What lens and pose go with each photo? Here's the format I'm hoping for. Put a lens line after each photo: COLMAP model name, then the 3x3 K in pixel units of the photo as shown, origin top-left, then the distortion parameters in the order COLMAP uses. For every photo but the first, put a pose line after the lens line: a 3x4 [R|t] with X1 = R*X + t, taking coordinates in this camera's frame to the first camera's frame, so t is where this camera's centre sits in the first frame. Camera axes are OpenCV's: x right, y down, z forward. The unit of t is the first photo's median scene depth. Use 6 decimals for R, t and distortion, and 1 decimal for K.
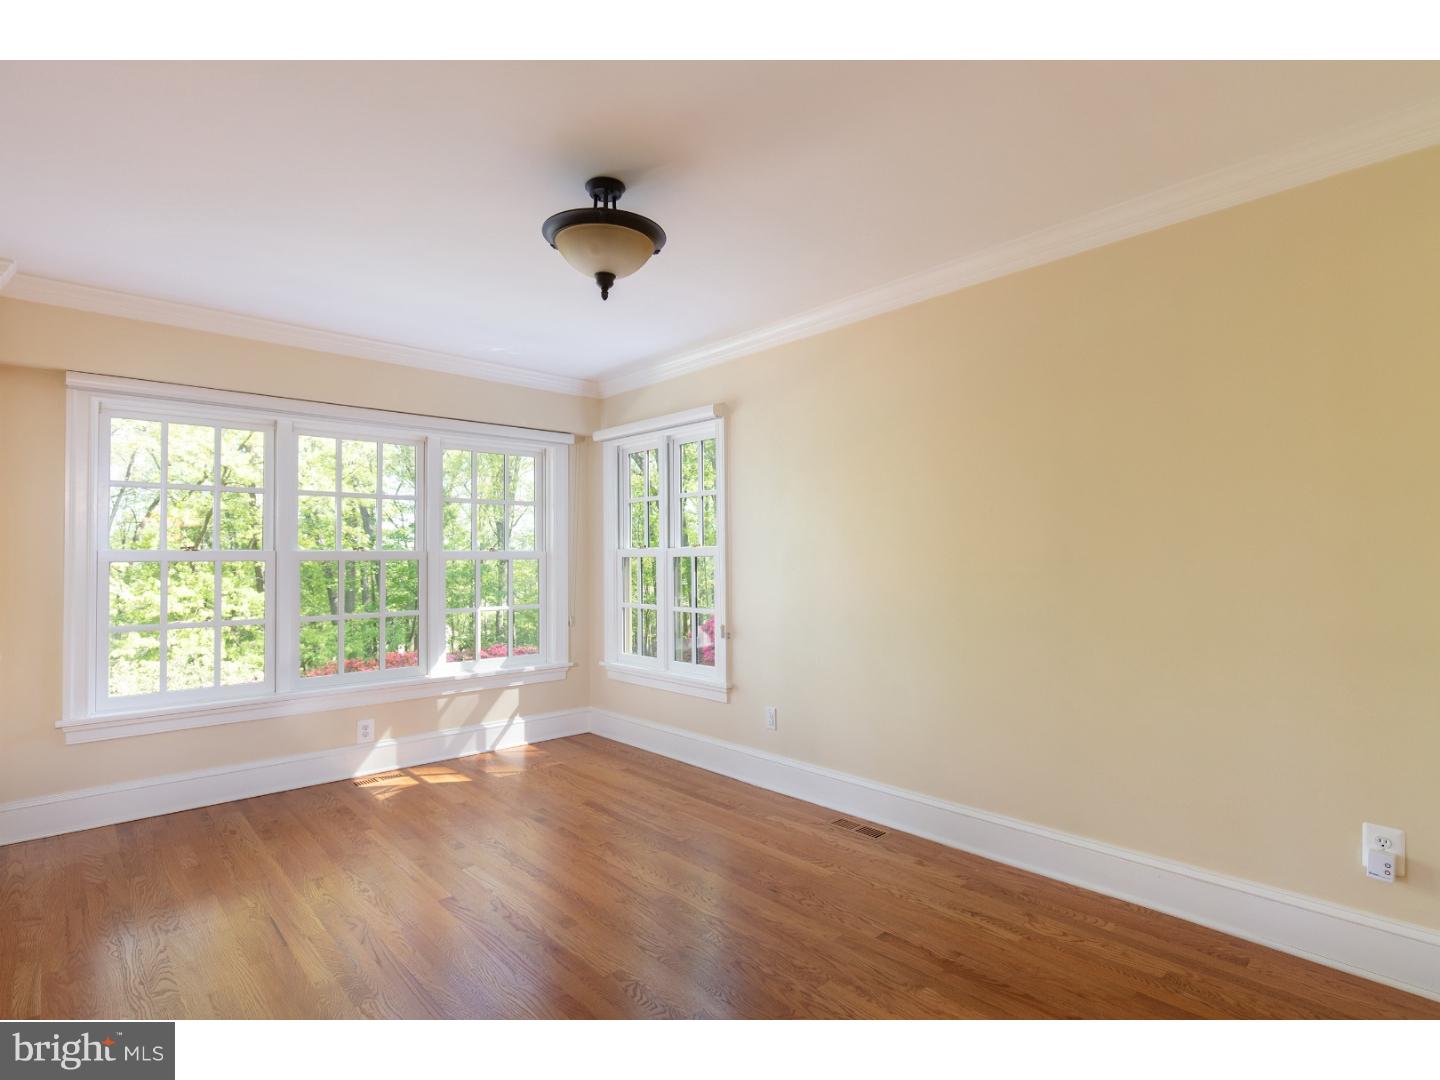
lens RADIAL K [[749.7, 0, 721.2], [0, 749.7, 548.2], [0, 0, 1]] dist [0.004036, 0.000166]
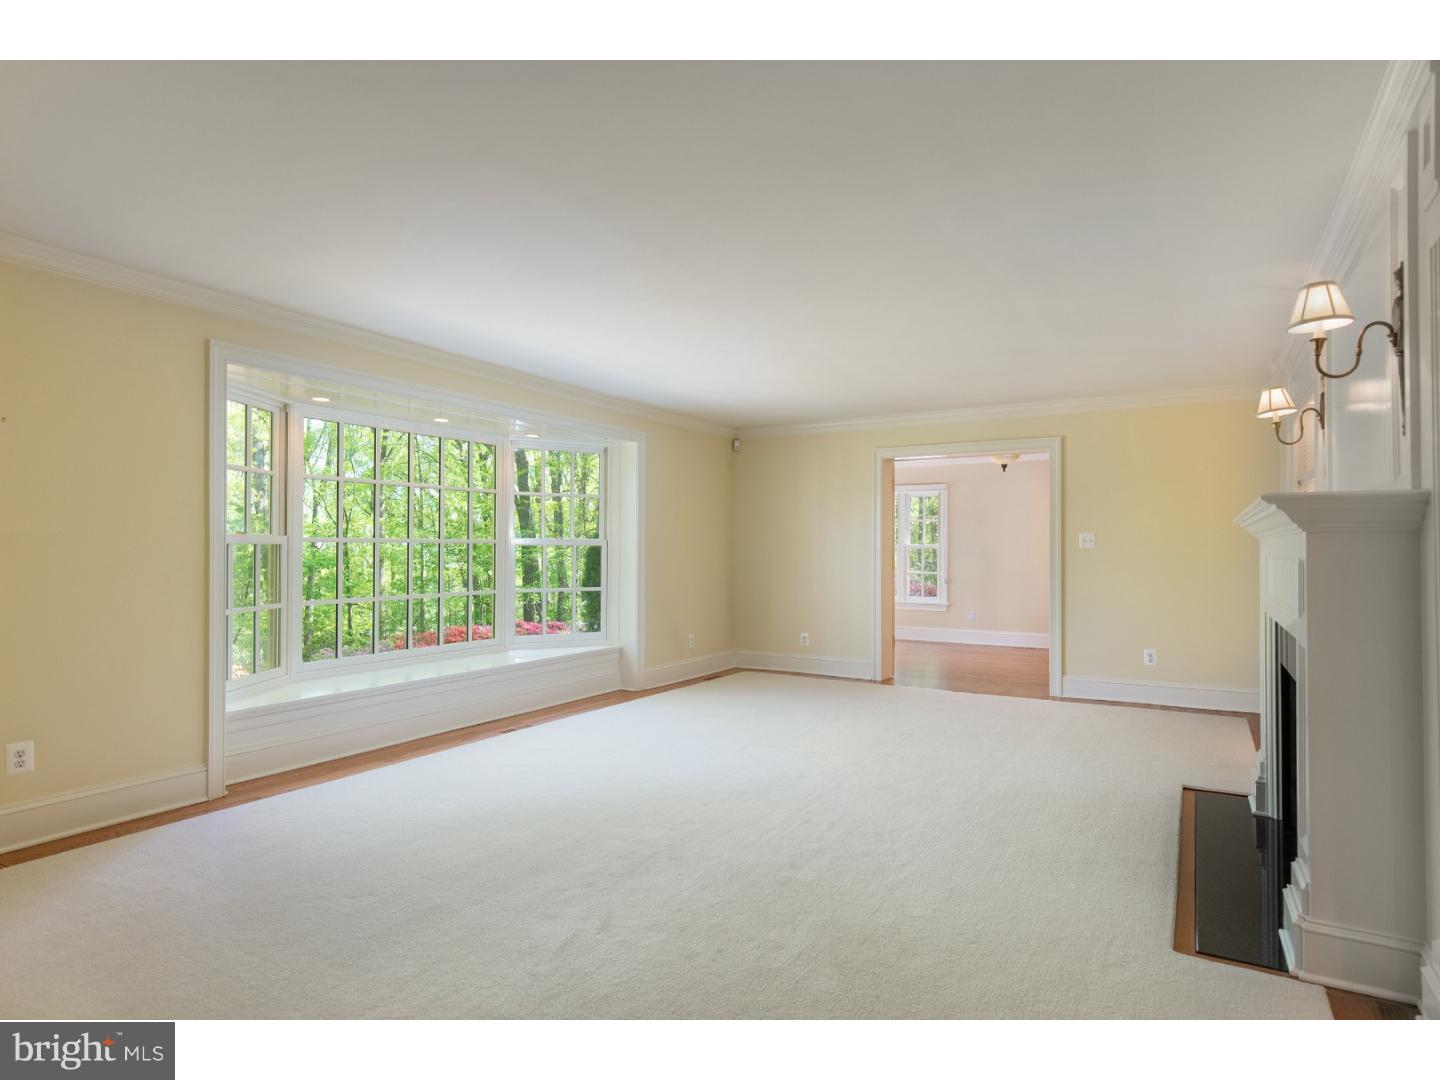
lens RADIAL K [[798.1, 0, 720.8], [0, 798.1, 539.4], [0, 0, 1]] dist [0.001851, 0.000456]
pose [[0.954339, 0.011430, 0.298506, -1.399790], [-0.013284, 0.999903, 0.004180, -0.021534], [-0.298429, -0.007955, 0.954399, -1.165353]]
